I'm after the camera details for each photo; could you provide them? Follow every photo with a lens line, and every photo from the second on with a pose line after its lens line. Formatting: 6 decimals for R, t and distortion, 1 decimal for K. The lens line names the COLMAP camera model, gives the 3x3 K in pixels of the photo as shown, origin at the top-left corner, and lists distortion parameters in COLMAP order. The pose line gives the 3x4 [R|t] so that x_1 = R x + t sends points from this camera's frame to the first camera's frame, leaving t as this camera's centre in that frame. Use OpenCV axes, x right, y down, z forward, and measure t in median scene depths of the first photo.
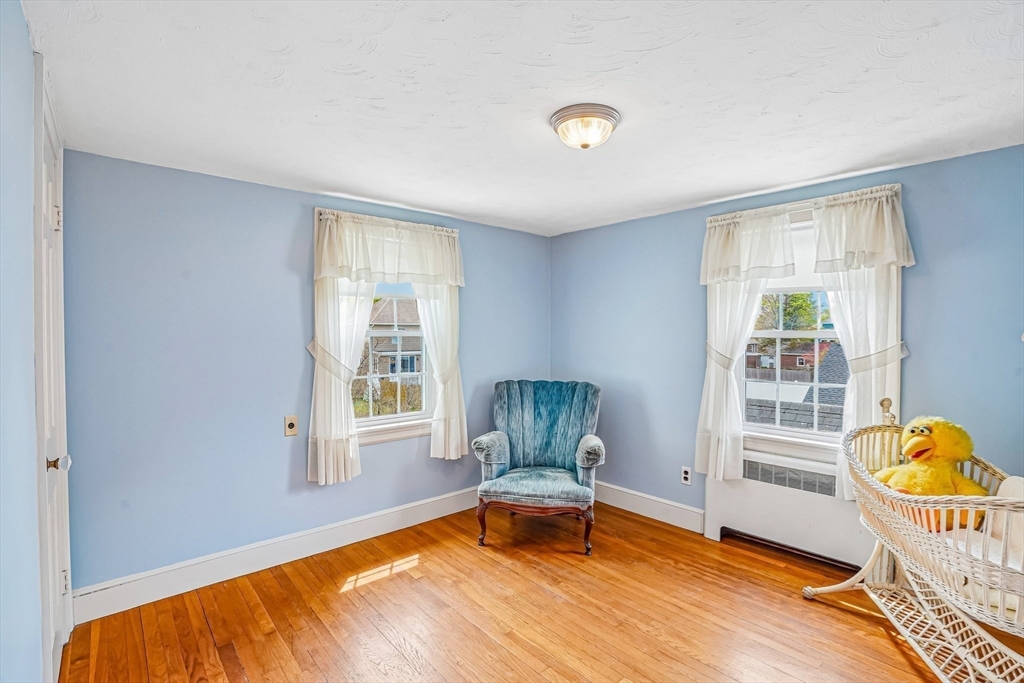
lens RADIAL K [[458.9, 0, 512.0], [0, 458.9, 341.5], [0, 0, 1]] dist [-0.063194, 0.018948]
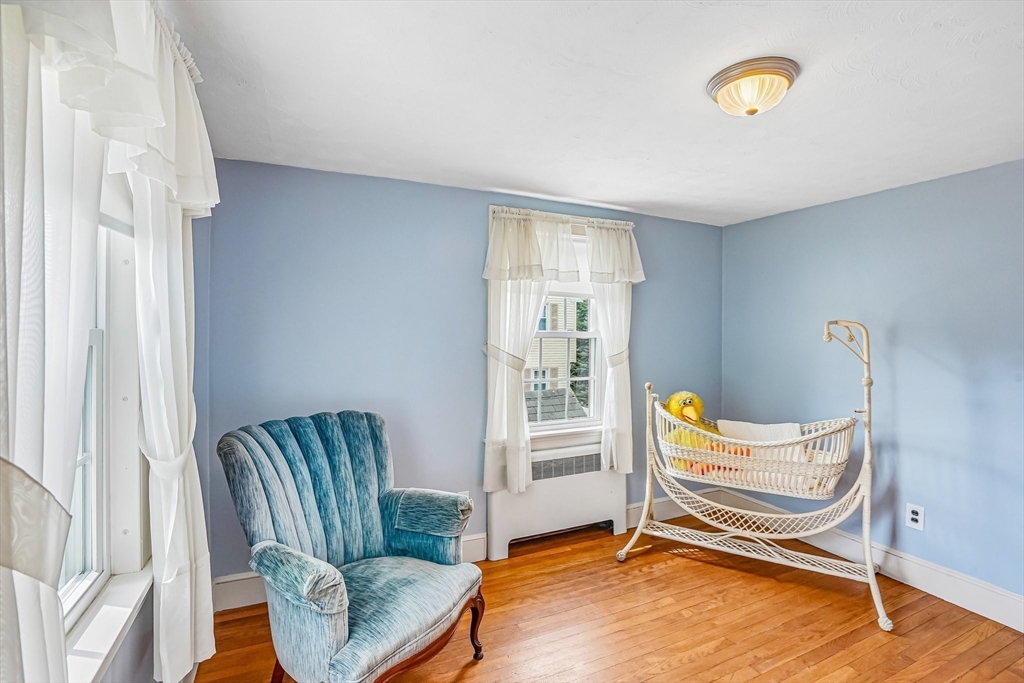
lens RADIAL K [[458.9, 0, 512.0], [0, 458.9, 341.5], [0, 0, 1]] dist [-0.063194, 0.018948]
pose [[0.317236, 0.000746, 0.948346, -0.489825], [0.021344, 0.999741, -0.007927, 0.006348], [-0.948106, 0.022757, 0.317138, 0.788578]]
